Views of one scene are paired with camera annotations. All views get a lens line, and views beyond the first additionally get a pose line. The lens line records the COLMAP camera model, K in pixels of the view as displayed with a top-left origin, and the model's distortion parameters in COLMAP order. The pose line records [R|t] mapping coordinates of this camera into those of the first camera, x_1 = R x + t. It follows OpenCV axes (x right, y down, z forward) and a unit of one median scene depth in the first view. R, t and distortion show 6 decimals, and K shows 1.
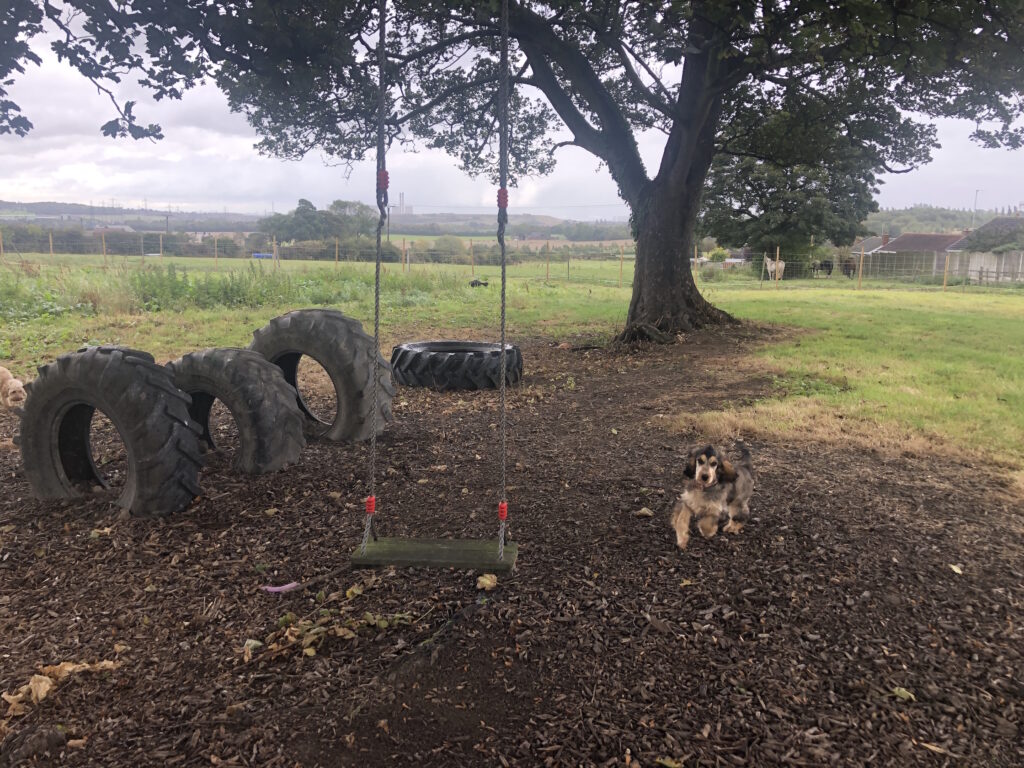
lens RADIAL K [[841.7, 0, 496.9], [0, 841.7, 362.9], [0, 0, 1]] dist [0.037736, -0.046585]
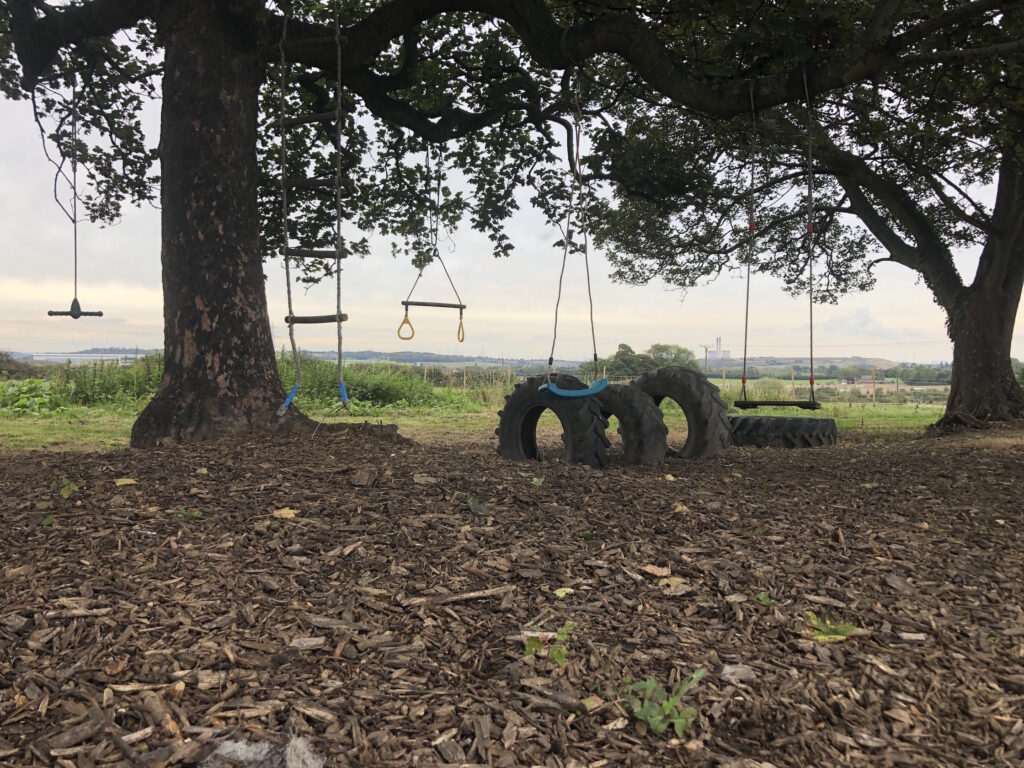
lens RADIAL K [[841.7, 0, 509.4], [0, 841.7, 381.1], [0, 0, 1]] dist [0.037736, -0.046585]
pose [[0.937848, -0.000275, -0.347046, 0.005852], [-0.051062, 0.989007, -0.138775, 0.067228], [0.343270, 0.147870, 0.927524, -0.159478]]
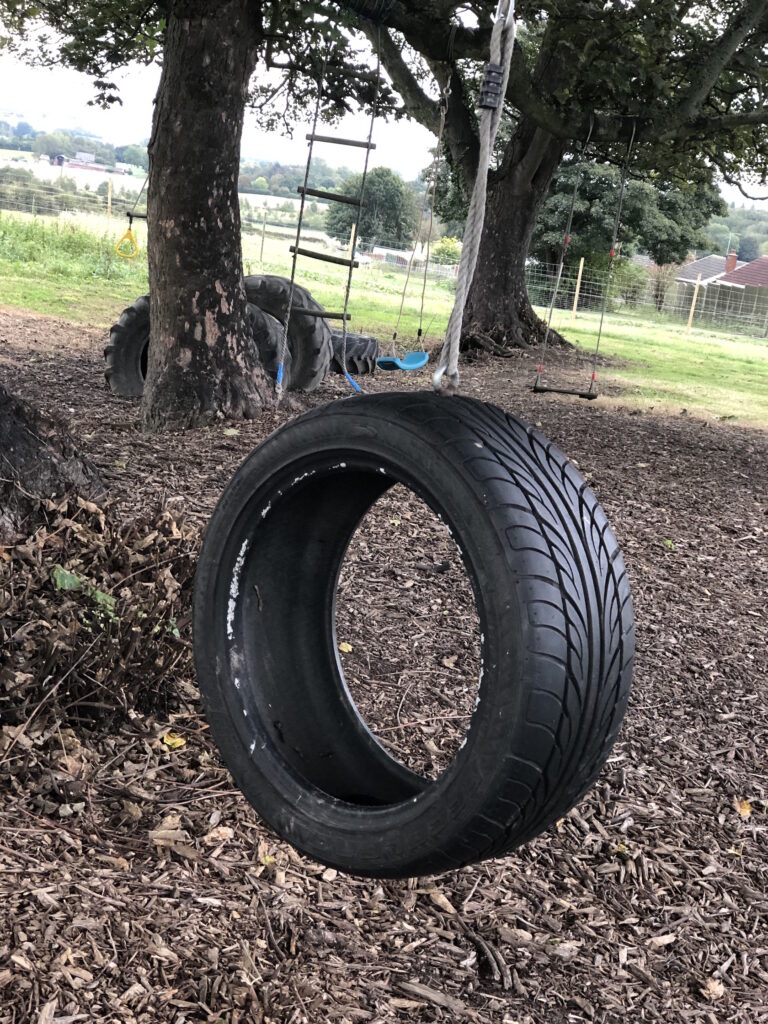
lens RADIAL K [[1671.9, 0, 385.1], [0, 1671.9, 513.4], [0, 0, 1]] dist [0.143001, 0.000000]
pose [[0.965898, 0.092166, 0.241962, -0.229371], [-0.103620, 0.994000, 0.035020, 0.063589], [-0.237283, -0.058898, 0.969653, -0.499132]]
